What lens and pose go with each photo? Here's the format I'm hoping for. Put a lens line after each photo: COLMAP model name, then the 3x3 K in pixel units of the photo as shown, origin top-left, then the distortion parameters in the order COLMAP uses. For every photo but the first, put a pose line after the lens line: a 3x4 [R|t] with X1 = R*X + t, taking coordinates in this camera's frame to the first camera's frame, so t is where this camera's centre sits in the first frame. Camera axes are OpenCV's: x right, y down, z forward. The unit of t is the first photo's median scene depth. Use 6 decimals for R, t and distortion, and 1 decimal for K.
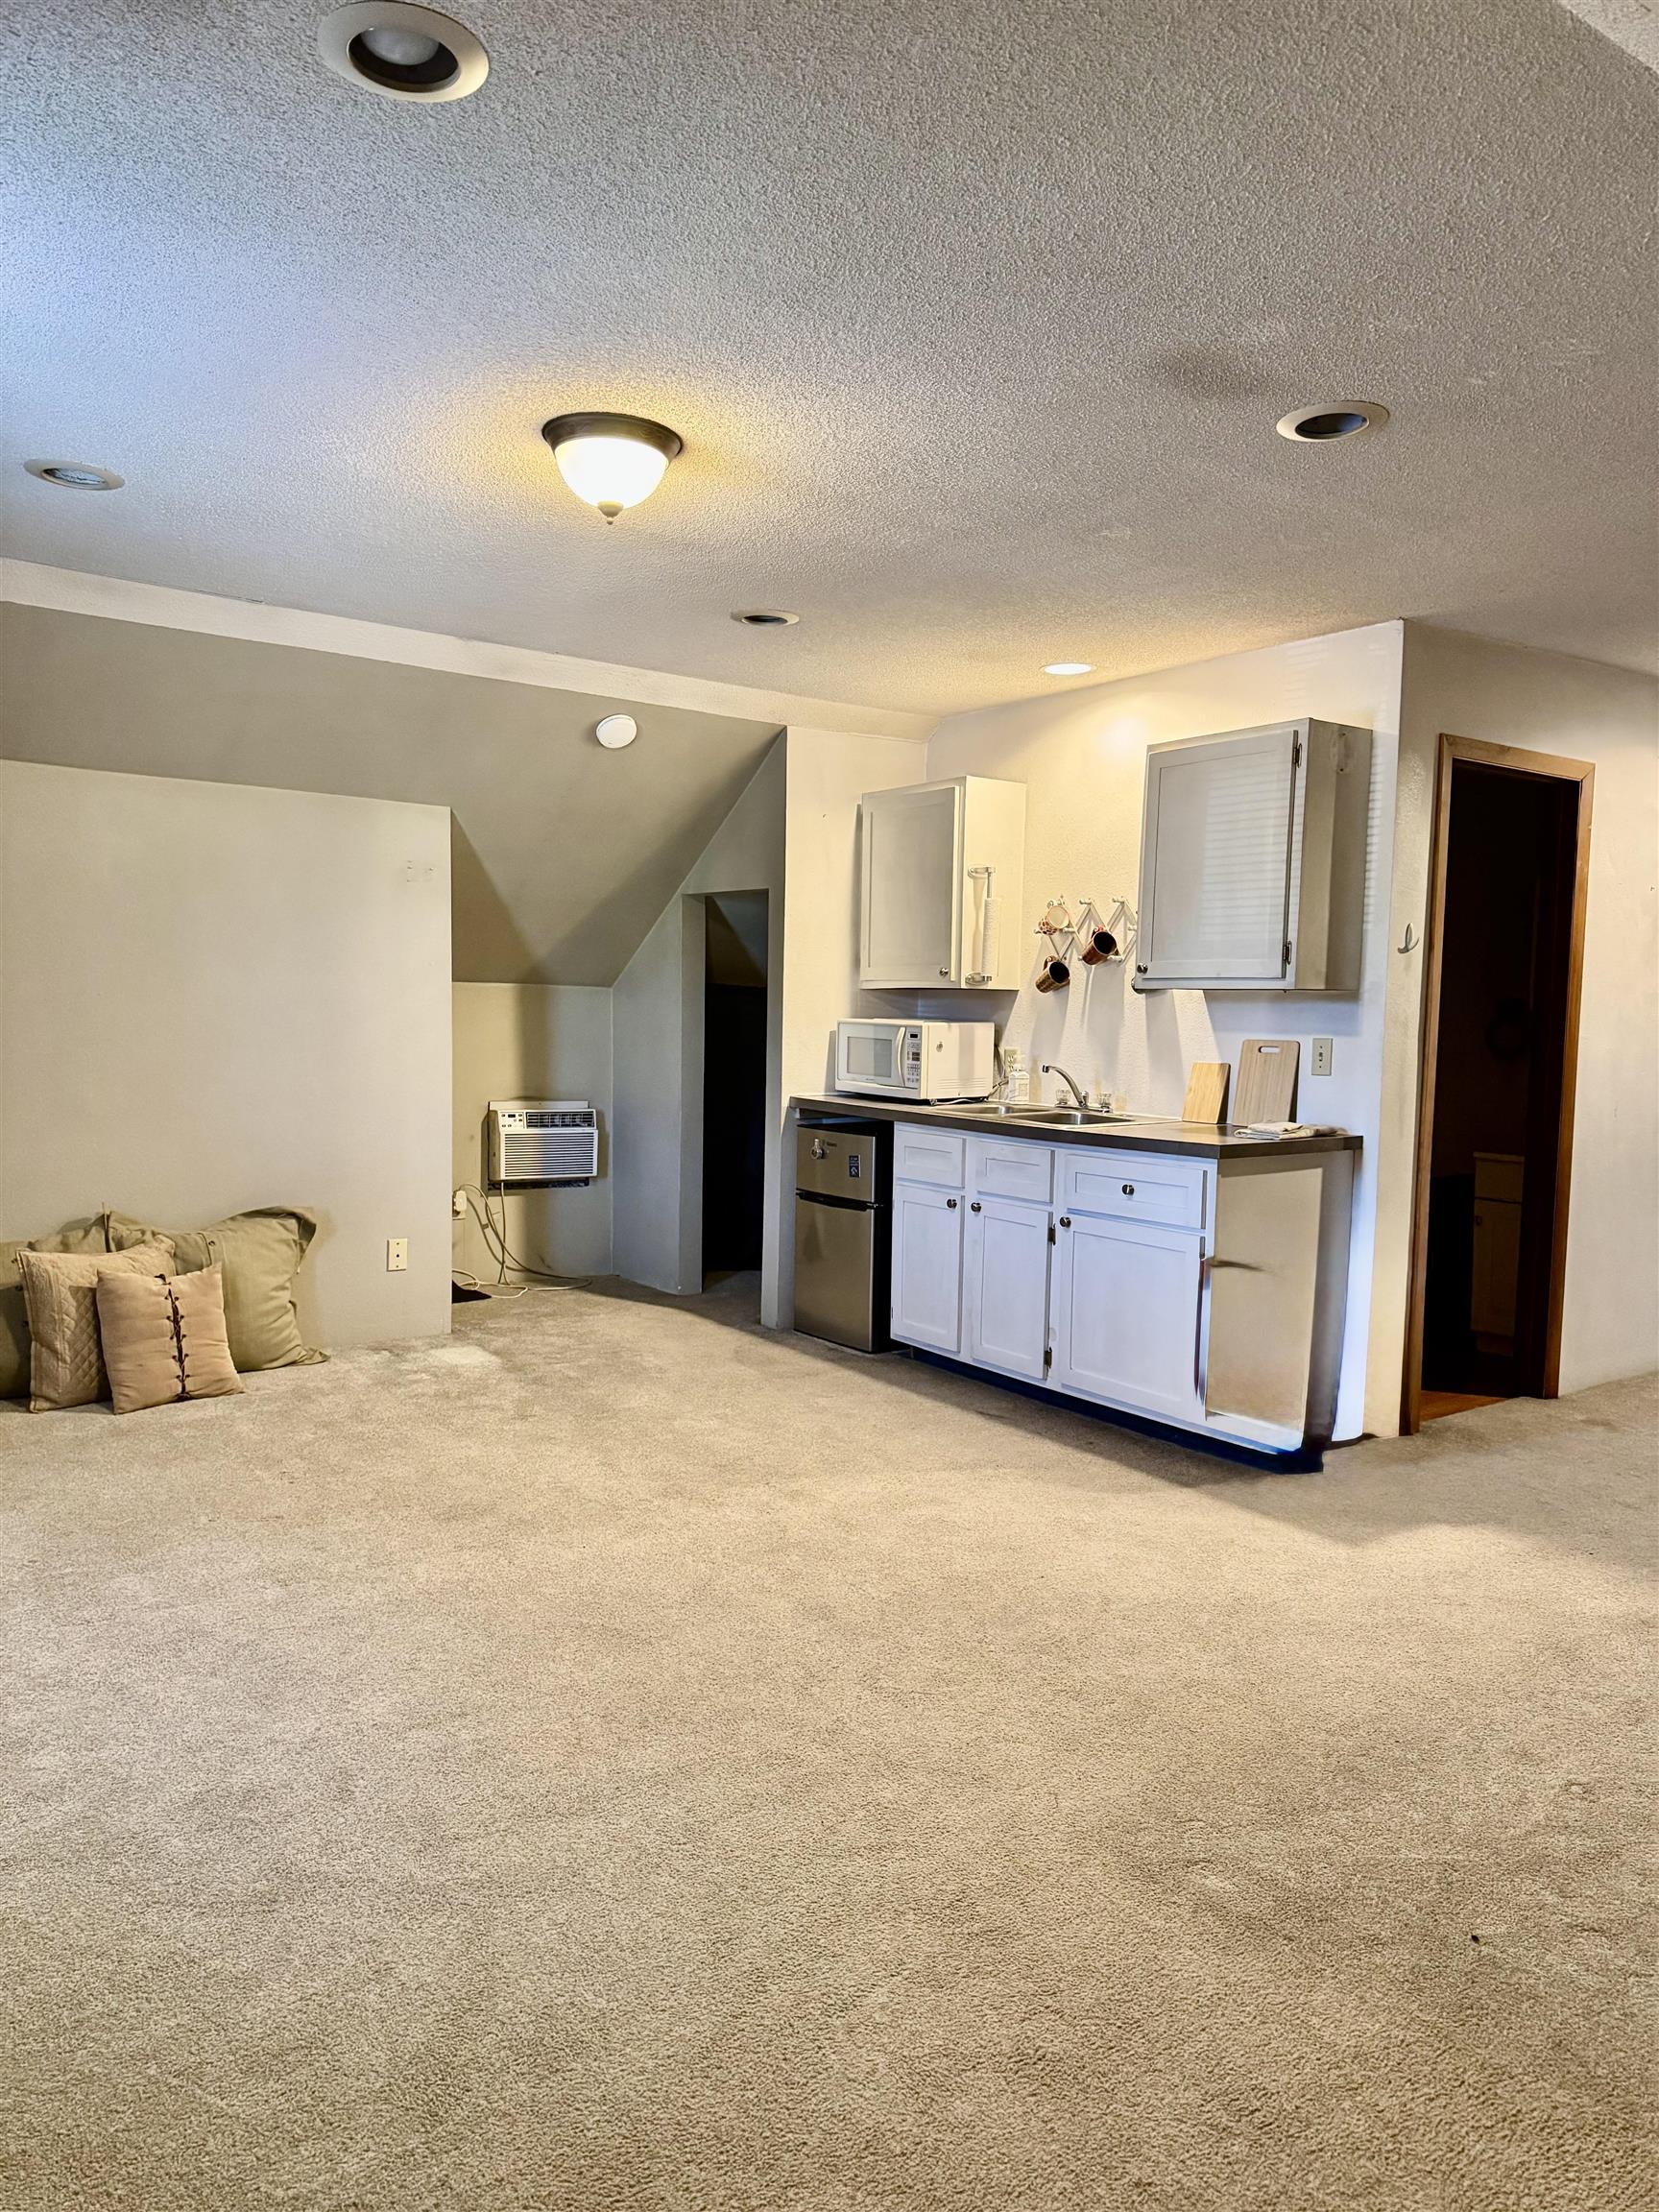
lens RADIAL K [[1546.8, 0, 829.5], [0, 1546.8, 1106.0], [0, 0, 1]] dist [0.054895, -0.072834]
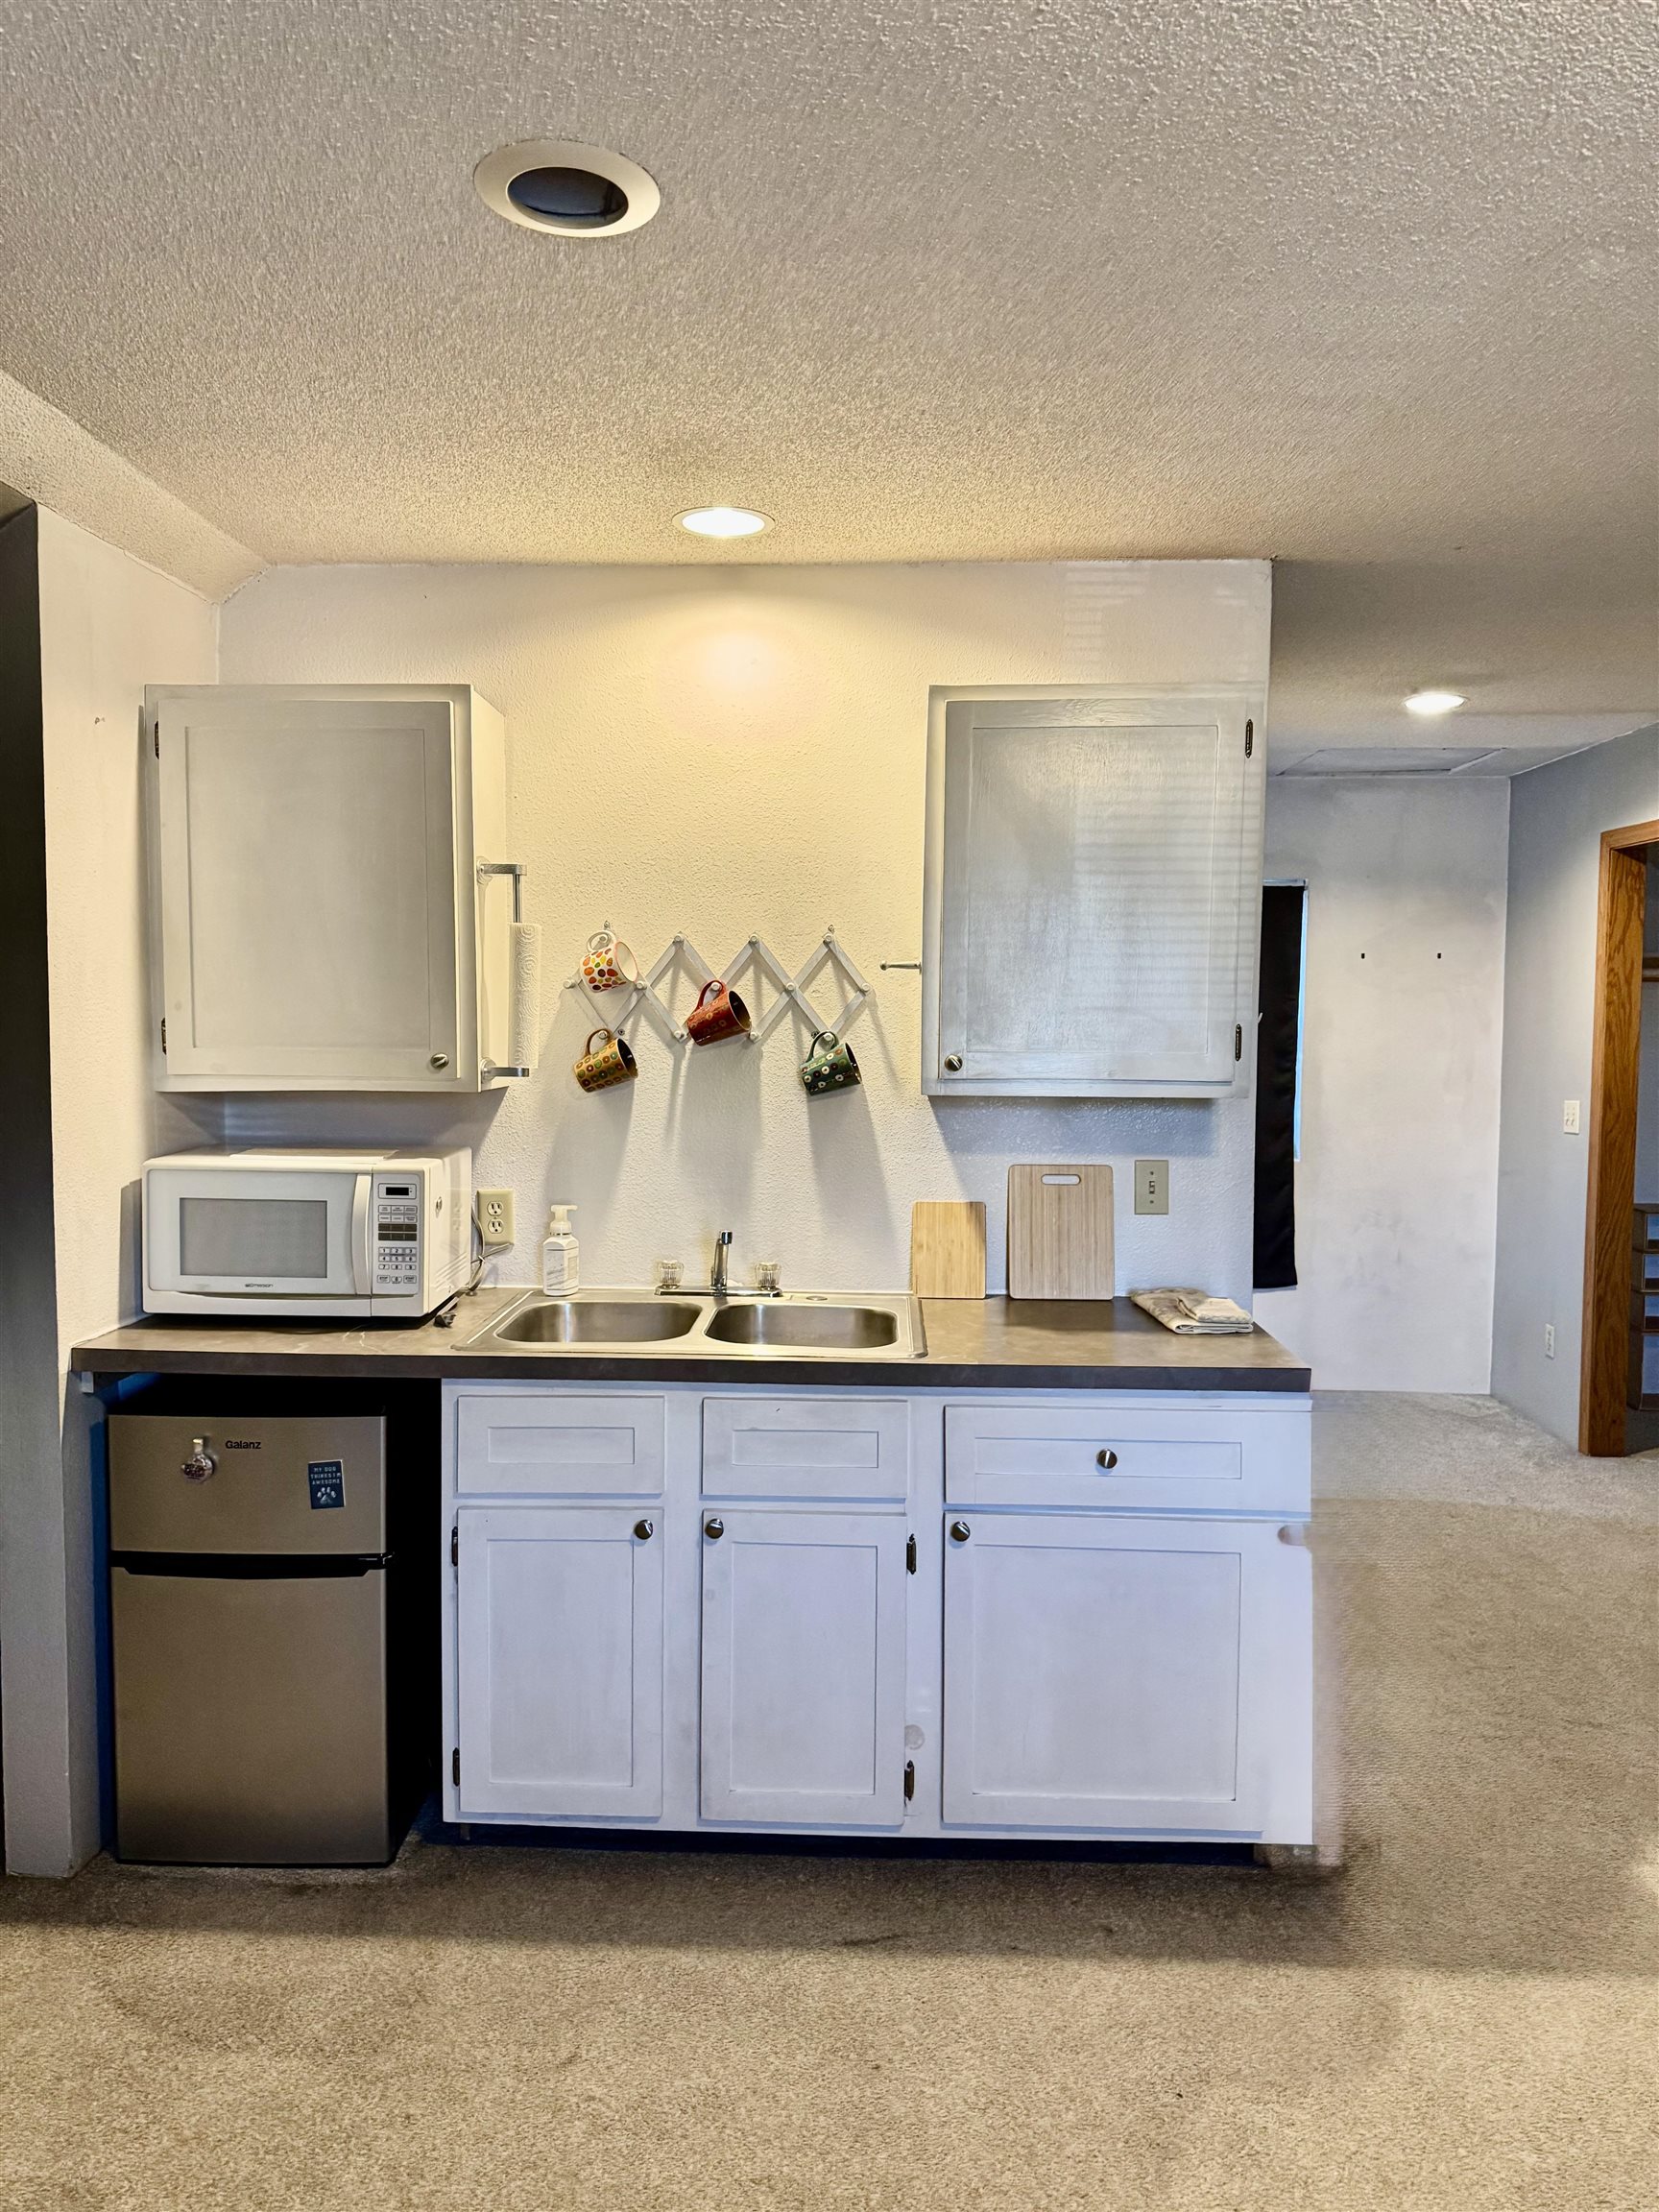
lens RADIAL K [[1546.8, 0, 829.5], [0, 1546.8, 1106.0], [0, 0, 1]] dist [0.054895, -0.072834]
pose [[0.607597, -0.057572, 0.792156, -0.270156], [0.055879, 0.997997, 0.029672, -0.084450], [-0.792278, 0.026236, 0.609597, 0.618428]]
